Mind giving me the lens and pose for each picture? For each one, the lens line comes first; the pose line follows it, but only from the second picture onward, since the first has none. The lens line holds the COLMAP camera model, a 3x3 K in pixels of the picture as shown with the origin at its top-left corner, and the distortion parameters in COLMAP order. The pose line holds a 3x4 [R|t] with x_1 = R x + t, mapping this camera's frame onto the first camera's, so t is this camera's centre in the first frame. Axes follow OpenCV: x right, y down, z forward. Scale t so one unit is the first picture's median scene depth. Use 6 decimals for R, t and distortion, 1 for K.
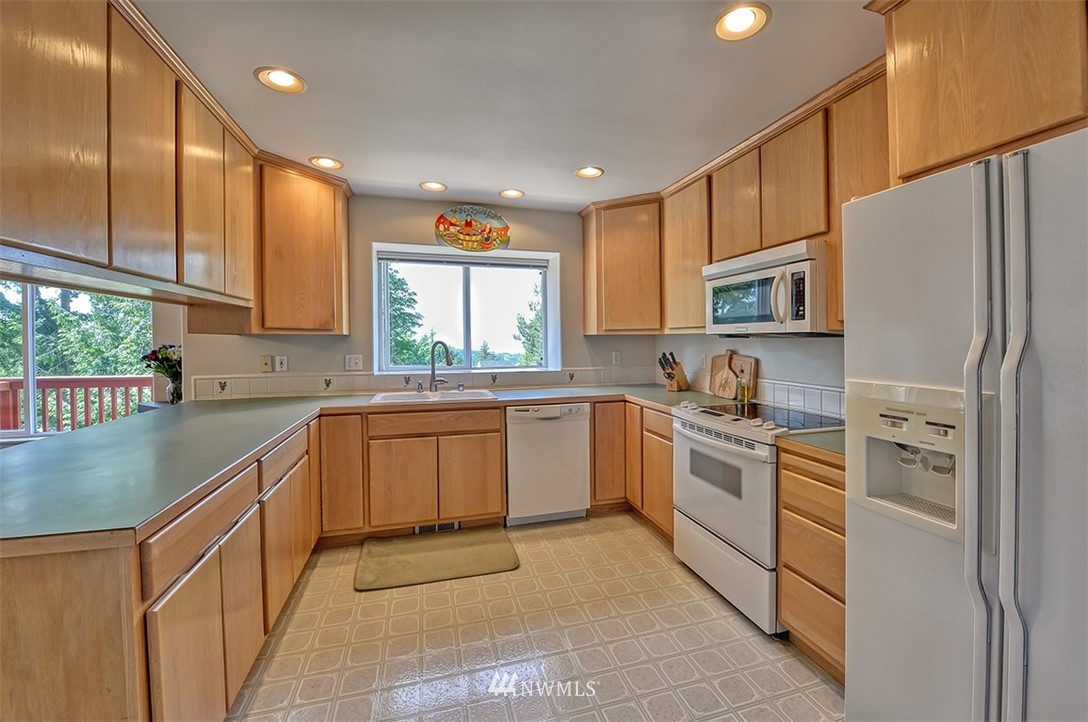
lens RADIAL K [[429.7, 0, 561.0], [0, 429.7, 344.4], [0, 0, 1]] dist [-0.000751, -0.007933]
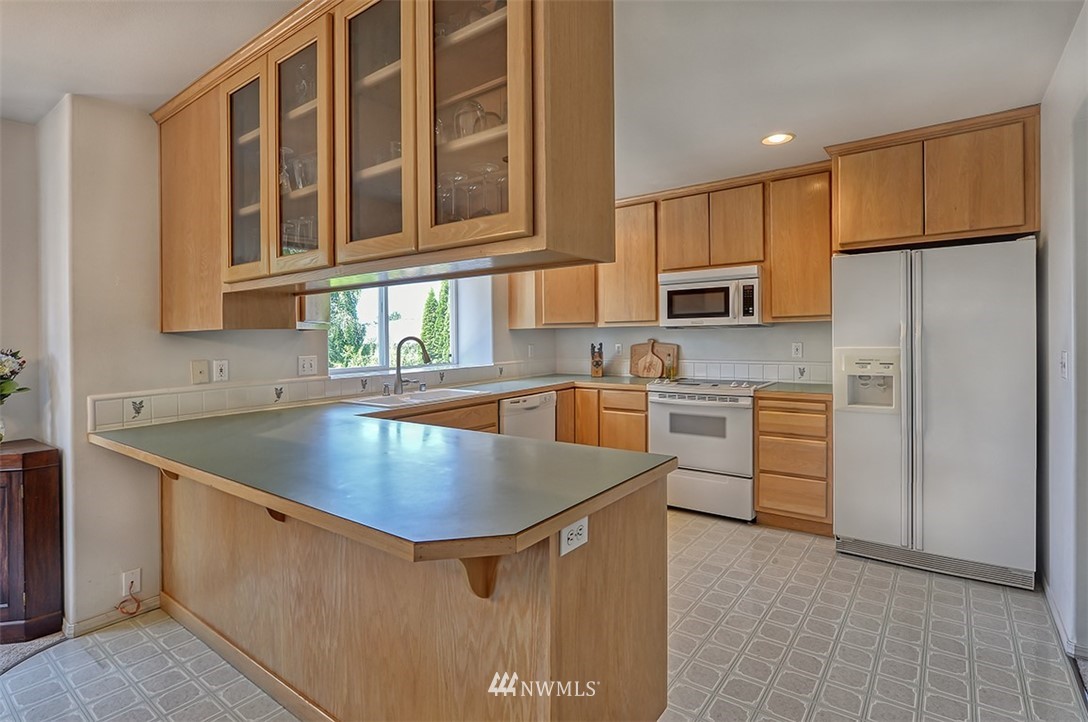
lens RADIAL K [[531.8, 0, 543.5], [0, 531.8, 347.1], [0, 0, 1]] dist [-0.001224, -0.000543]
pose [[0.810934, -0.029863, 0.584375, -0.845545], [0.025517, 0.999552, 0.015669, 0.004012], [-0.584581, 0.002205, 0.811332, -0.083696]]
